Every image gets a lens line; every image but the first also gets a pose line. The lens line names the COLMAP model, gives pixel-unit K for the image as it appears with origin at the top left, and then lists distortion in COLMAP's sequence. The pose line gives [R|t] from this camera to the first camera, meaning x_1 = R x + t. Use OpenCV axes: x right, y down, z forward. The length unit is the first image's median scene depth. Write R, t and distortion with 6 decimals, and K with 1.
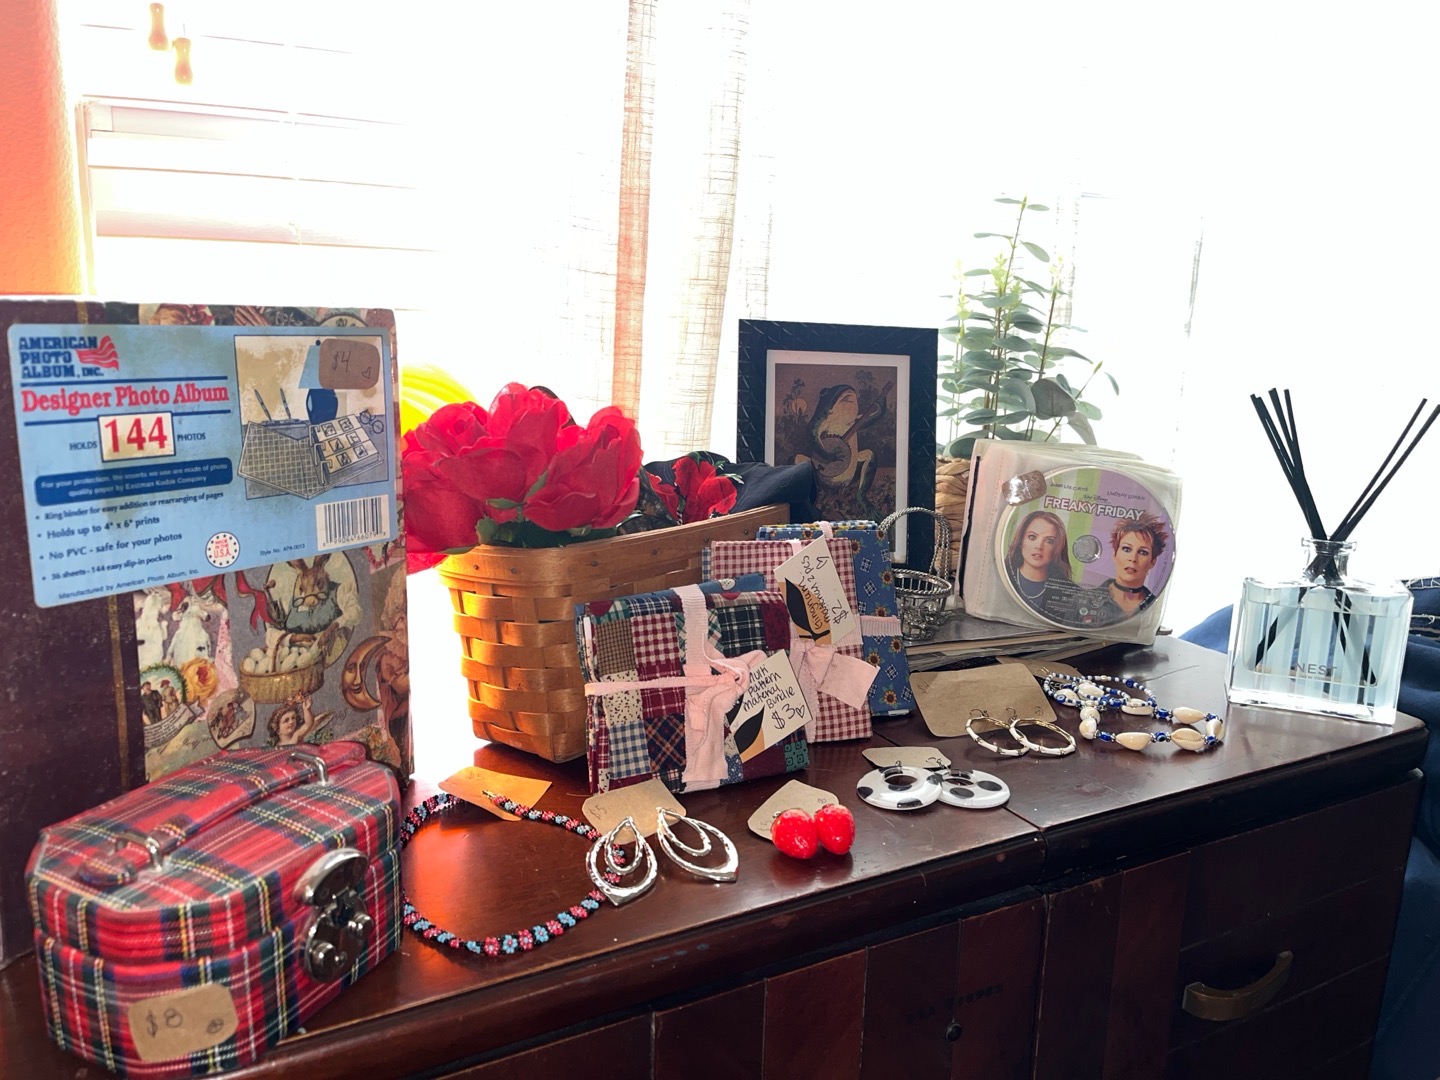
lens RADIAL K [[1173.5, 0, 720.0], [0, 1173.5, 540.0], [0, 0, 1]] dist [0.001398, -0.003096]
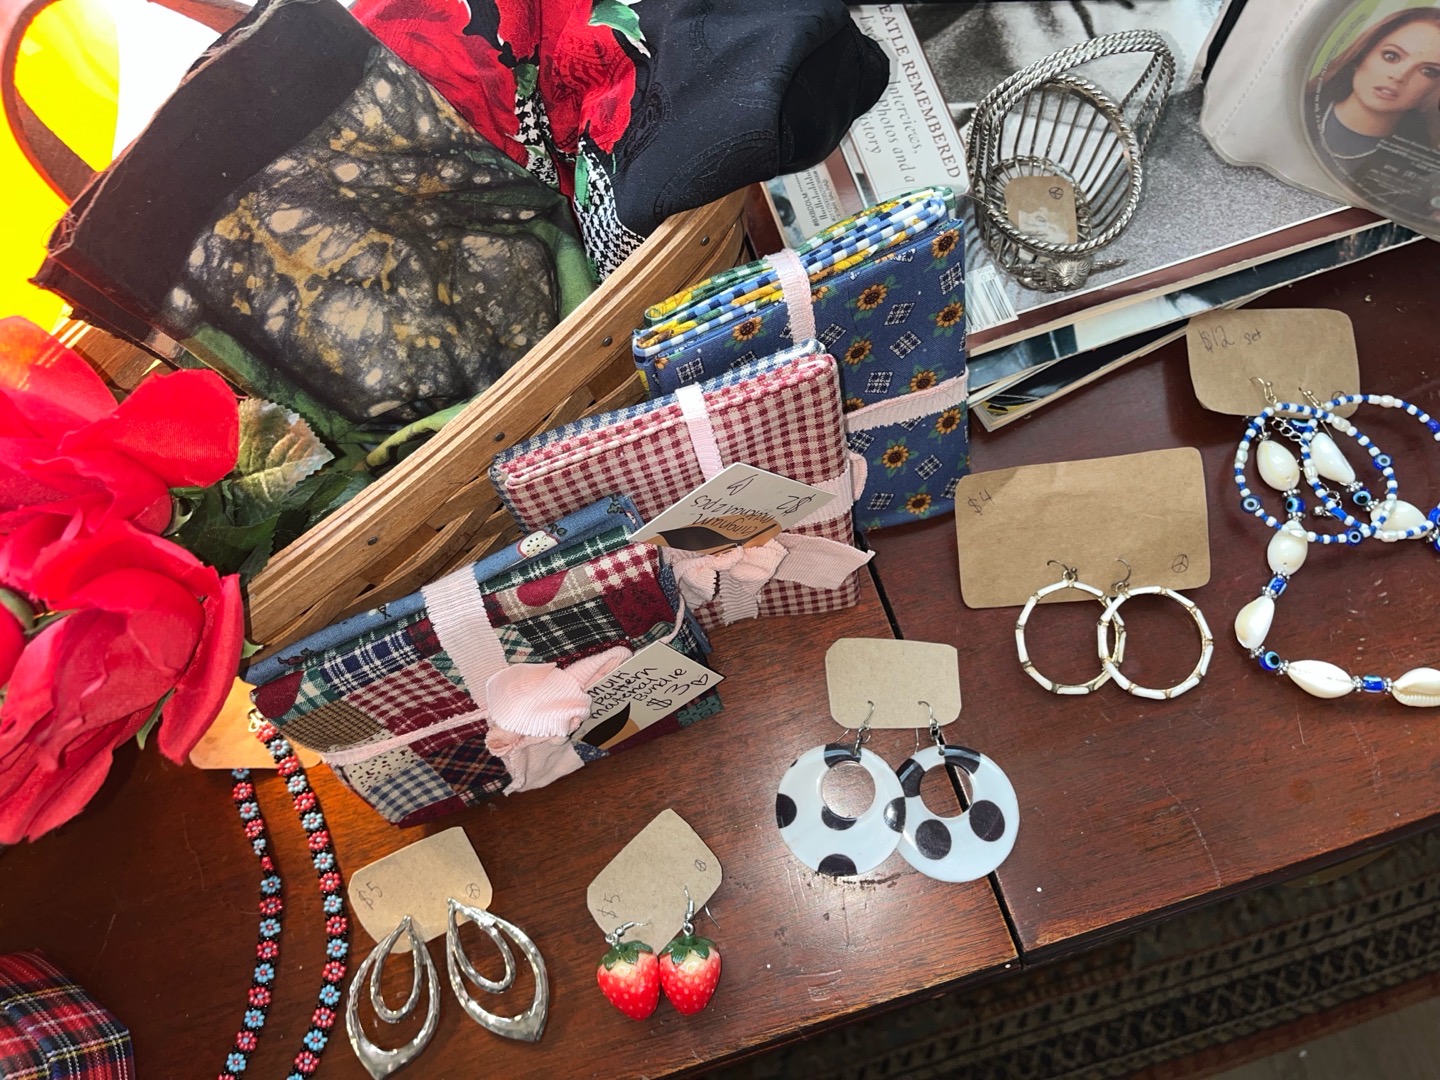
lens RADIAL K [[1173.5, 0, 720.0], [0, 1173.5, 540.0], [0, 0, 1]] dist [0.001398, -0.003096]
pose [[0.973030, 0.147841, -0.177077, 0.176063], [0.091765, 0.456205, 0.885130, -0.419868], [0.211642, -0.877508, 0.430335, 0.818949]]
